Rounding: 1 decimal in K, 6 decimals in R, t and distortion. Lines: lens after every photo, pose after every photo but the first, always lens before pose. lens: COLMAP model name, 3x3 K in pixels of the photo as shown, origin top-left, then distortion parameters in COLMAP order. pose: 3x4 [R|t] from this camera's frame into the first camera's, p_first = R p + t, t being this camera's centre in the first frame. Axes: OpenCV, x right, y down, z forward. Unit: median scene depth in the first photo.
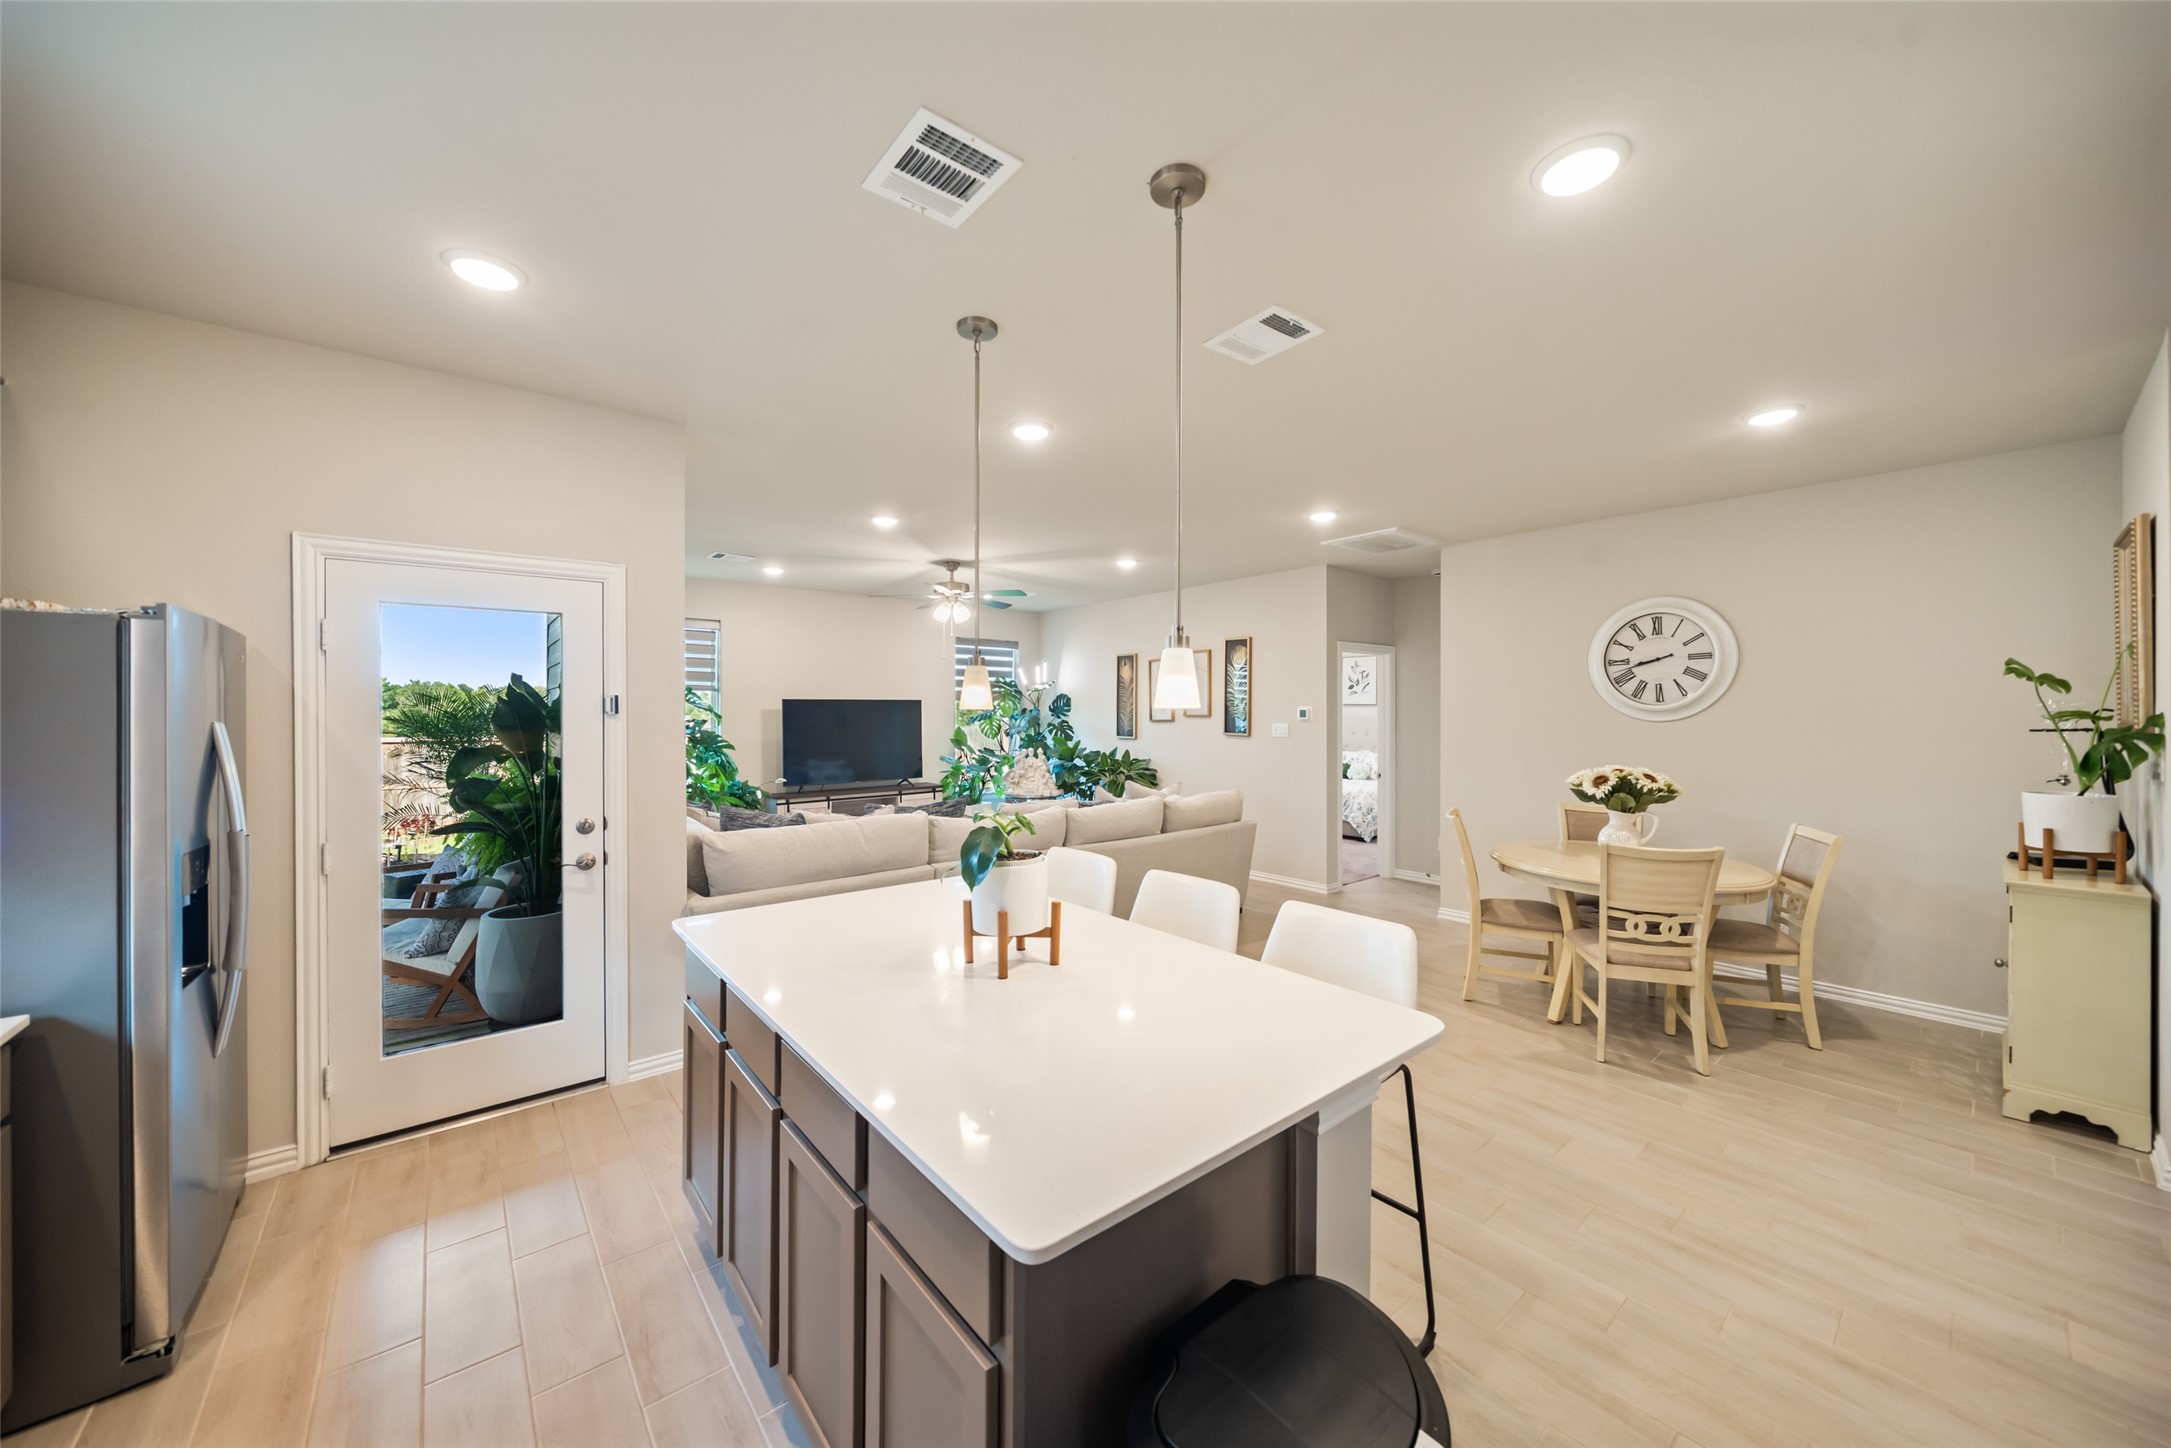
lens RADIAL K [[754.2, 0, 1087.9], [0, 754.2, 708.2], [0, 0, 1]] dist [-0.003242, -0.000223]
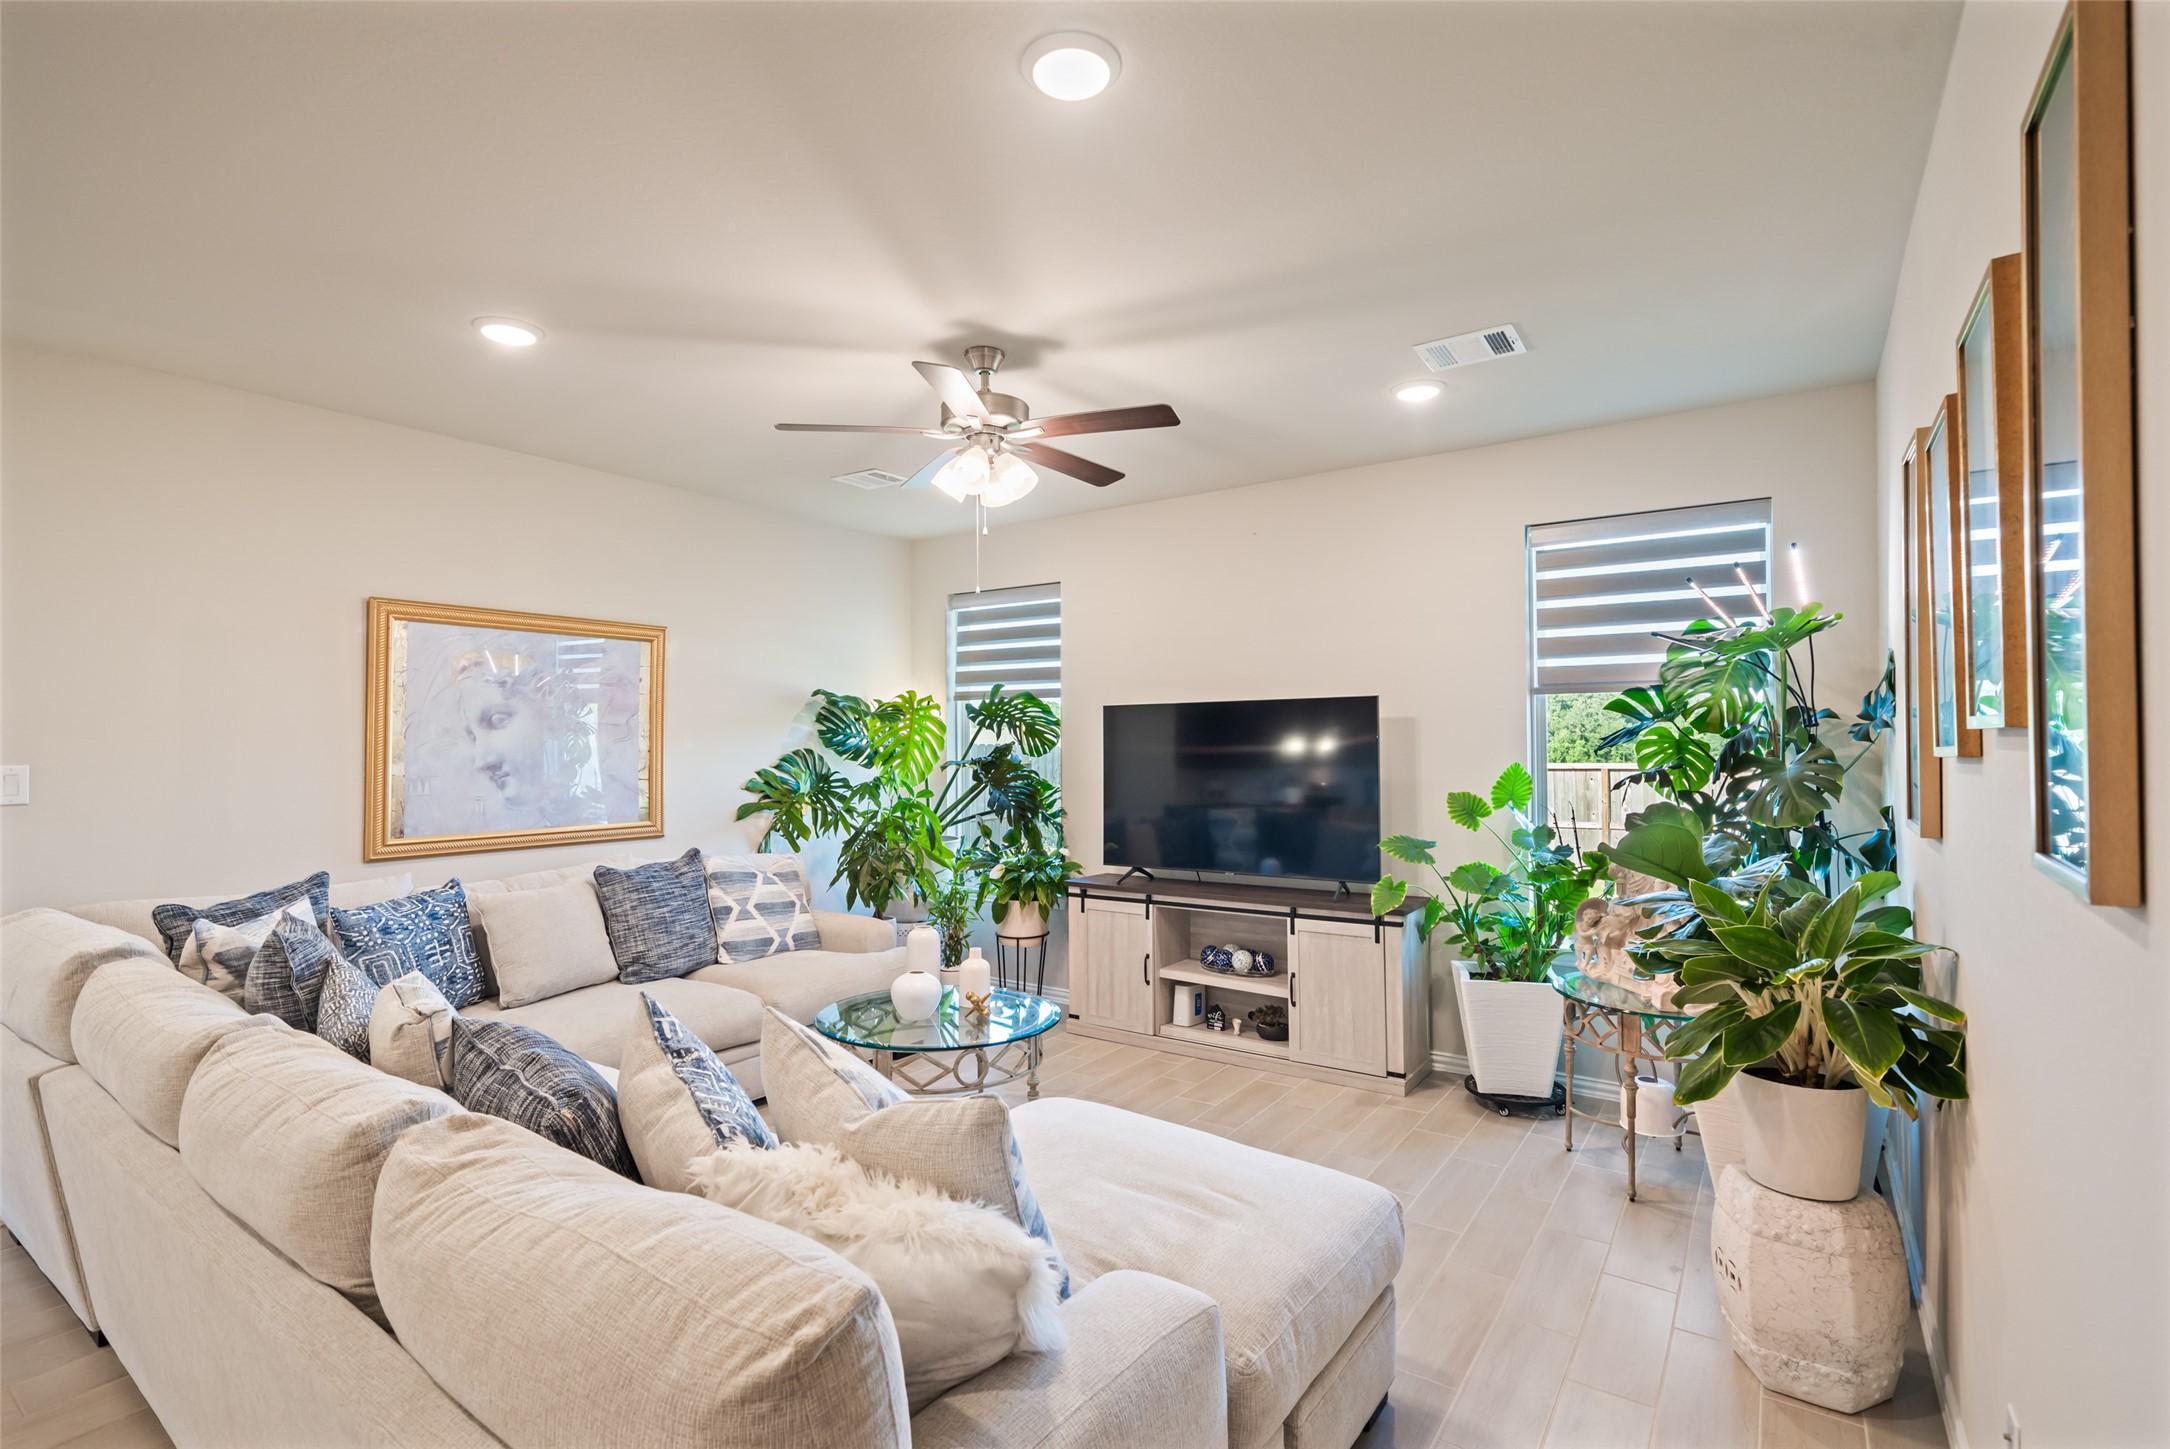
lens RADIAL K [[988.4, 0, 1116.6], [0, 988.4, 725.8], [0, 0, 1]] dist [0.006126, -0.000109]
pose [[0.283200, -0.015122, -0.958942, 0.473689], [0.013020, 0.999844, -0.011922, 0.018406], [0.958973, -0.009109, 0.283352, 1.299388]]
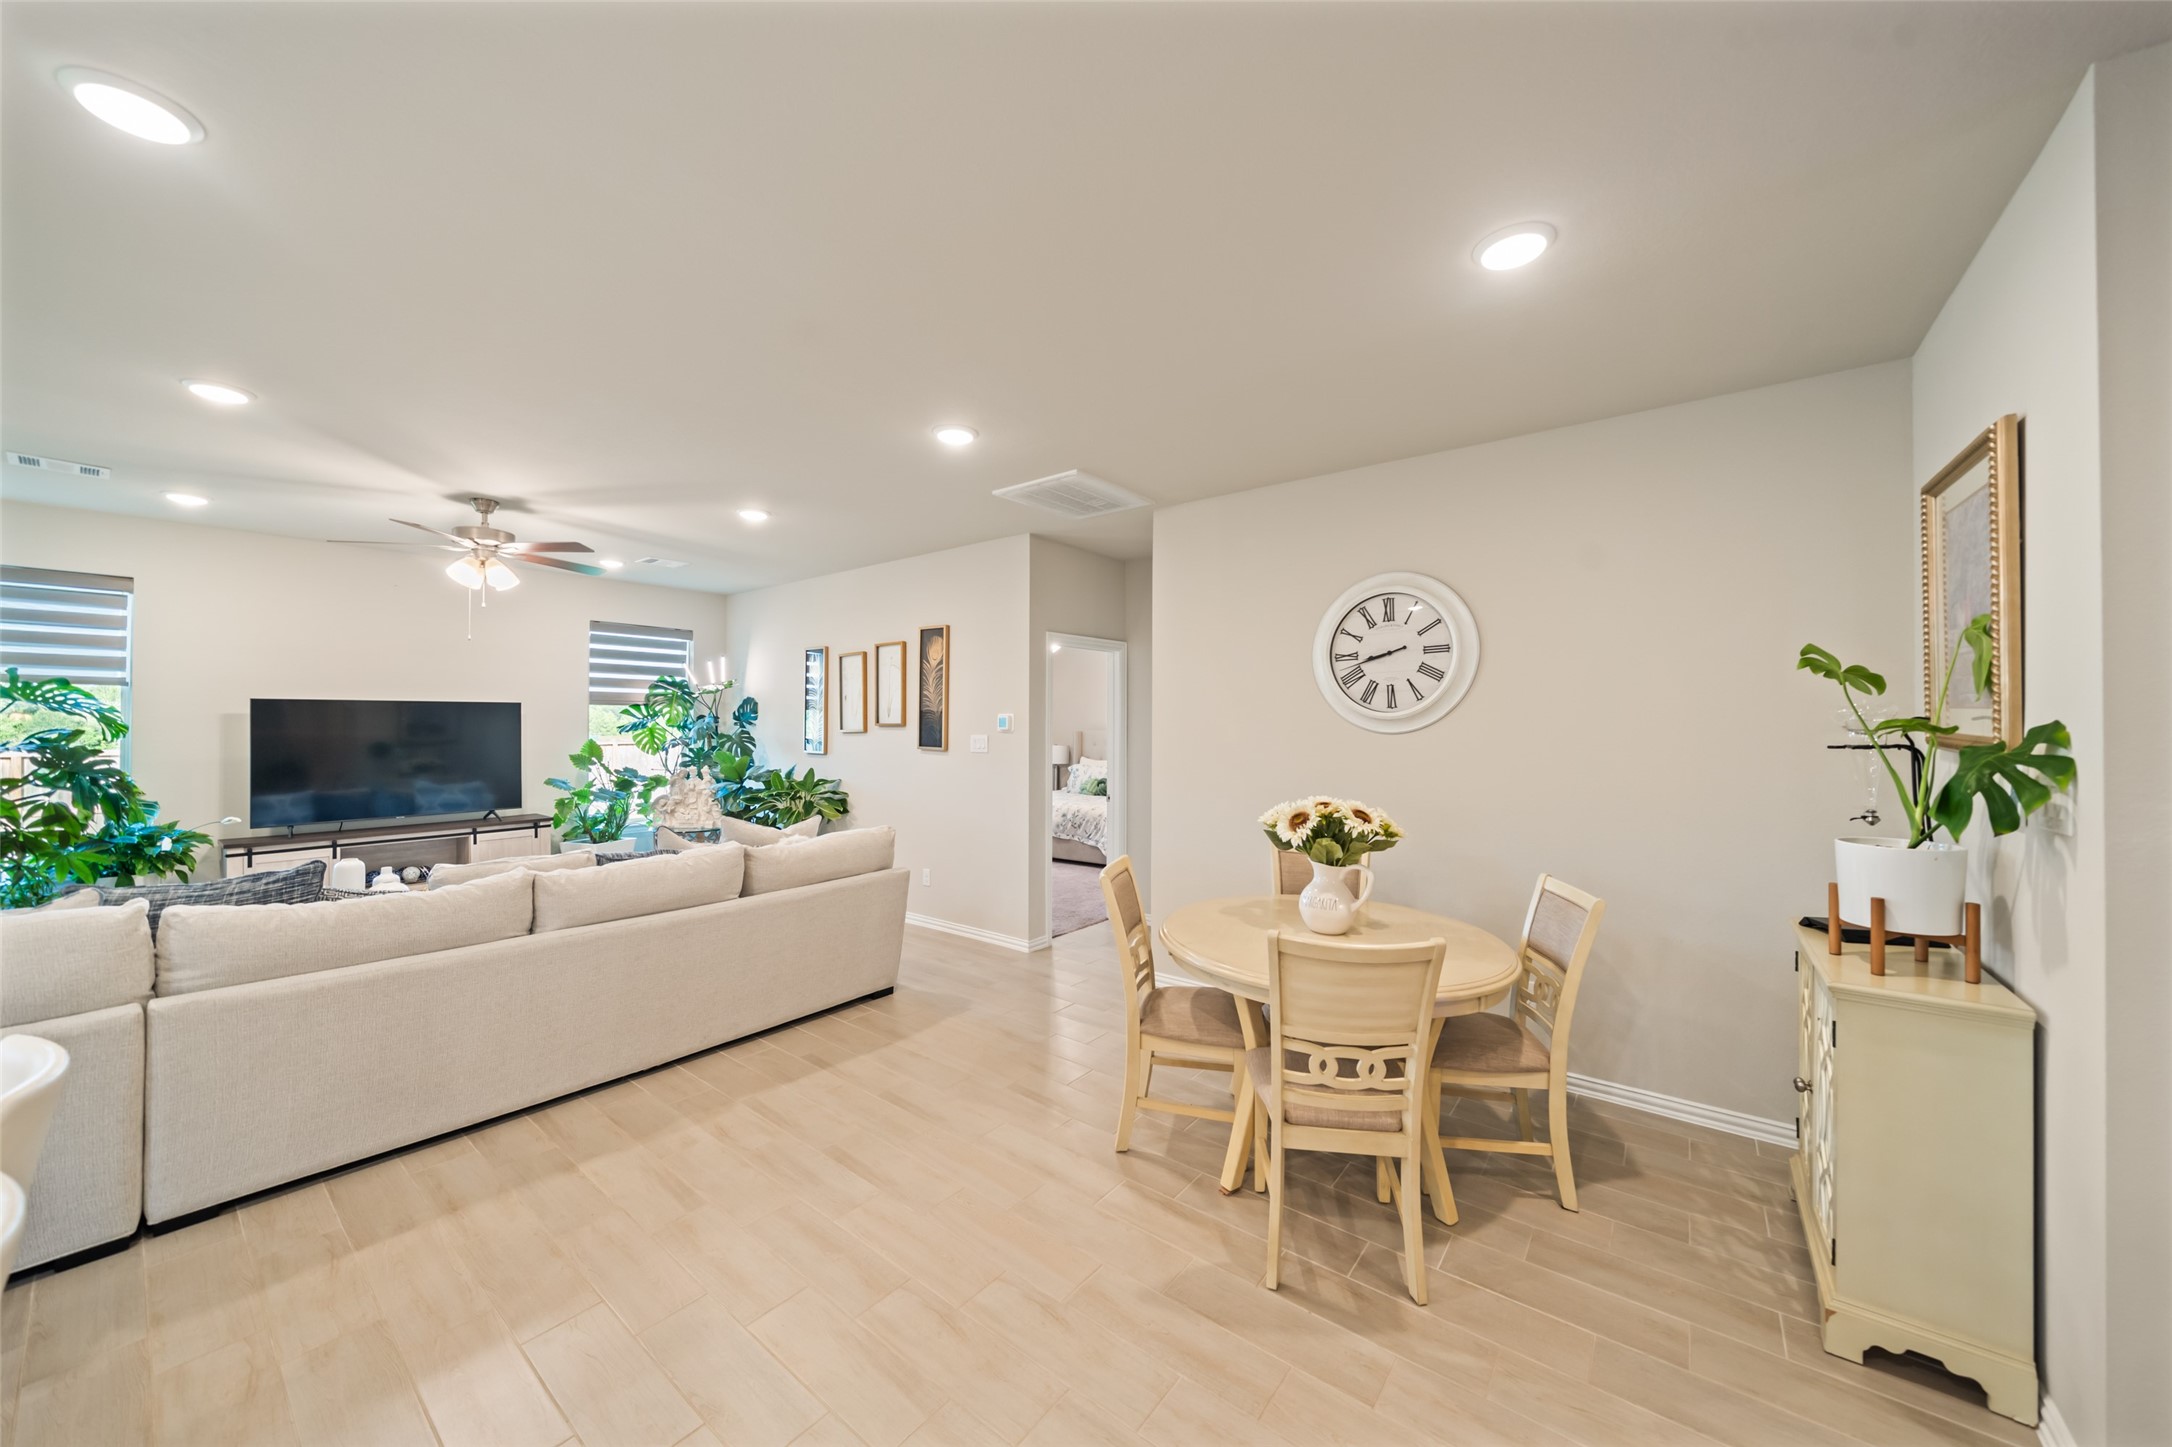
lens RADIAL K [[754.5, 0, 1070.4], [0, 754.5, 710.8], [0, 0, 1]] dist [-0.003242, -0.000223]
pose [[0.980908, 0.006451, 0.194364, 0.298207], [-0.004502, 0.999935, -0.010471, 0.004220], [-0.194419, 0.009396, 0.980874, 0.318564]]
